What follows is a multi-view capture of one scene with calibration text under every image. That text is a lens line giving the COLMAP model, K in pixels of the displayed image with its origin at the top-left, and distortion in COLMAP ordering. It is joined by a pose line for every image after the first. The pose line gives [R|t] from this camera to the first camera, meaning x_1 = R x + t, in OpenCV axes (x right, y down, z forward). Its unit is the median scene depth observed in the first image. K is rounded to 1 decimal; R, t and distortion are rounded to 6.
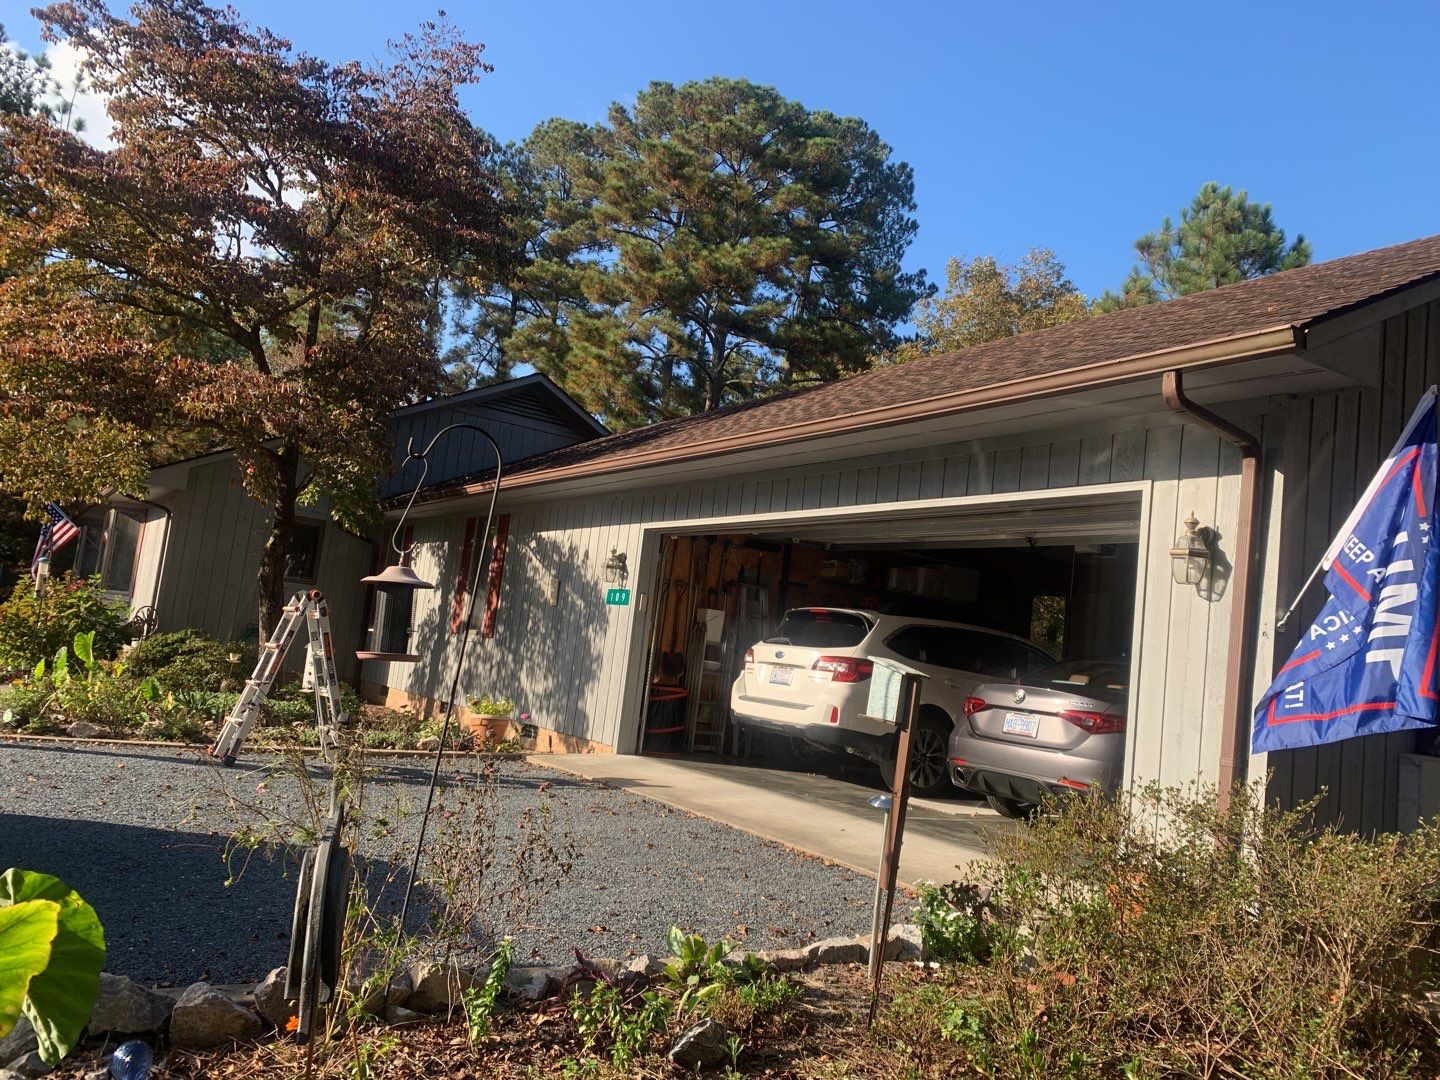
lens RADIAL K [[1085.9, 0, 745.2], [0, 1085.9, 548.4], [0, 0, 1]] dist [0.133721, -0.316174]
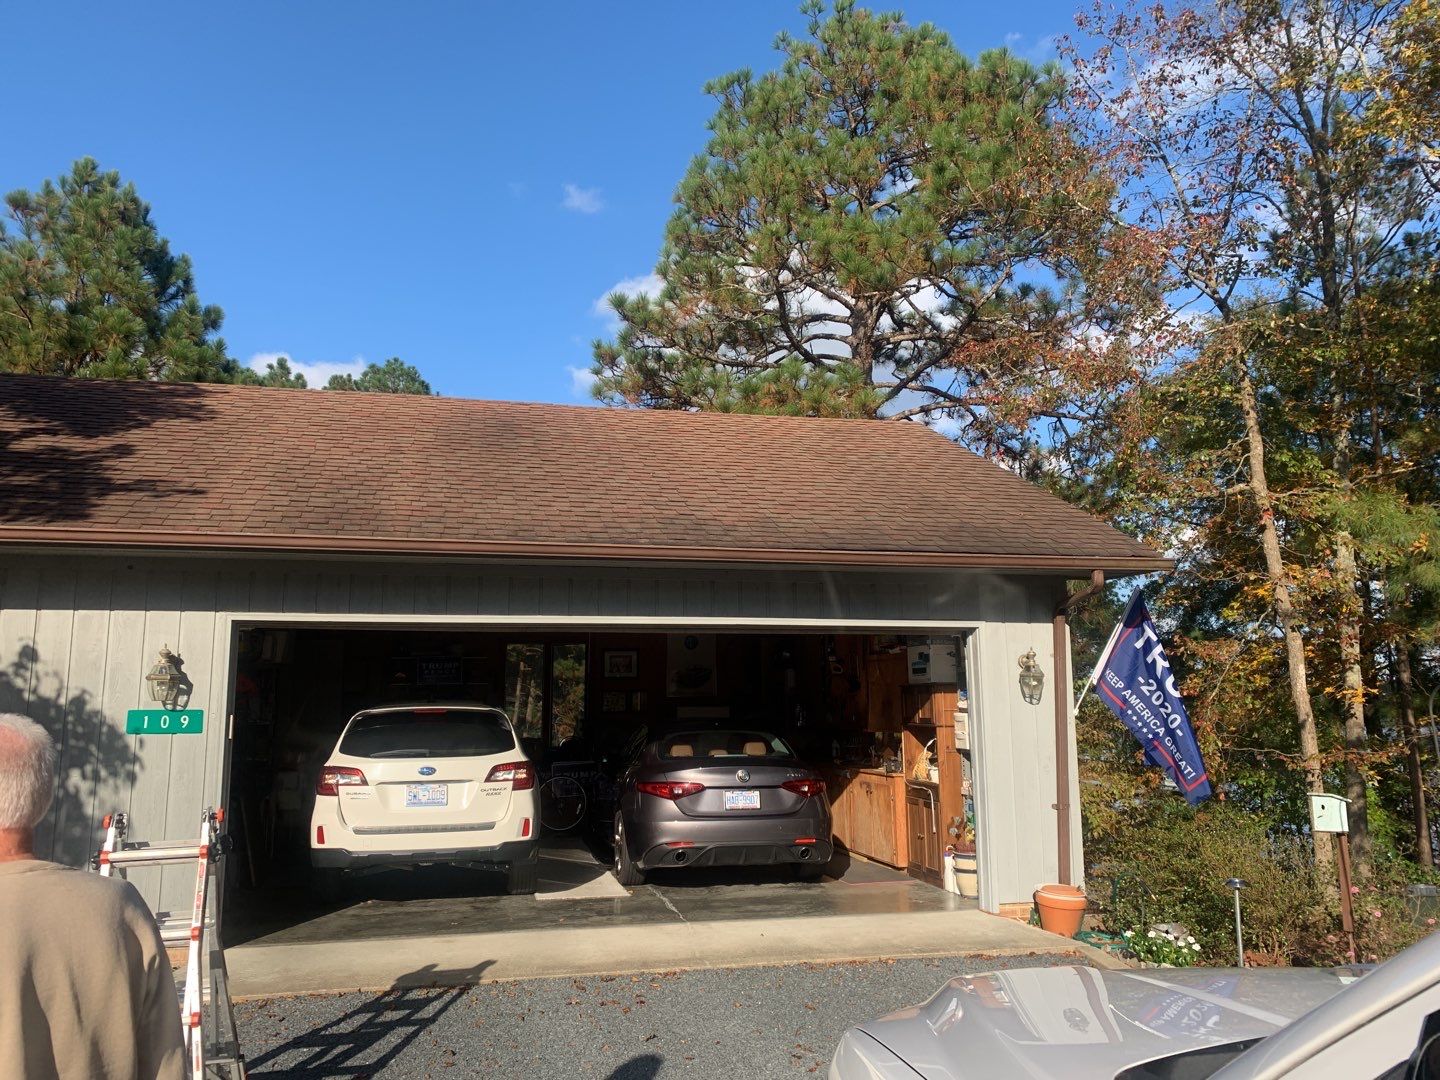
lens RADIAL K [[1044.7, 0, 720.0], [0, 1044.7, 540.0], [0, 0, 1]] dist [0.029741, 0.001324]
pose [[0.374488, 0.030908, 0.926716, -0.631367], [-0.050091, 0.998659, -0.013065, -0.080035], [-0.925878, -0.041527, 0.375534, 0.479933]]
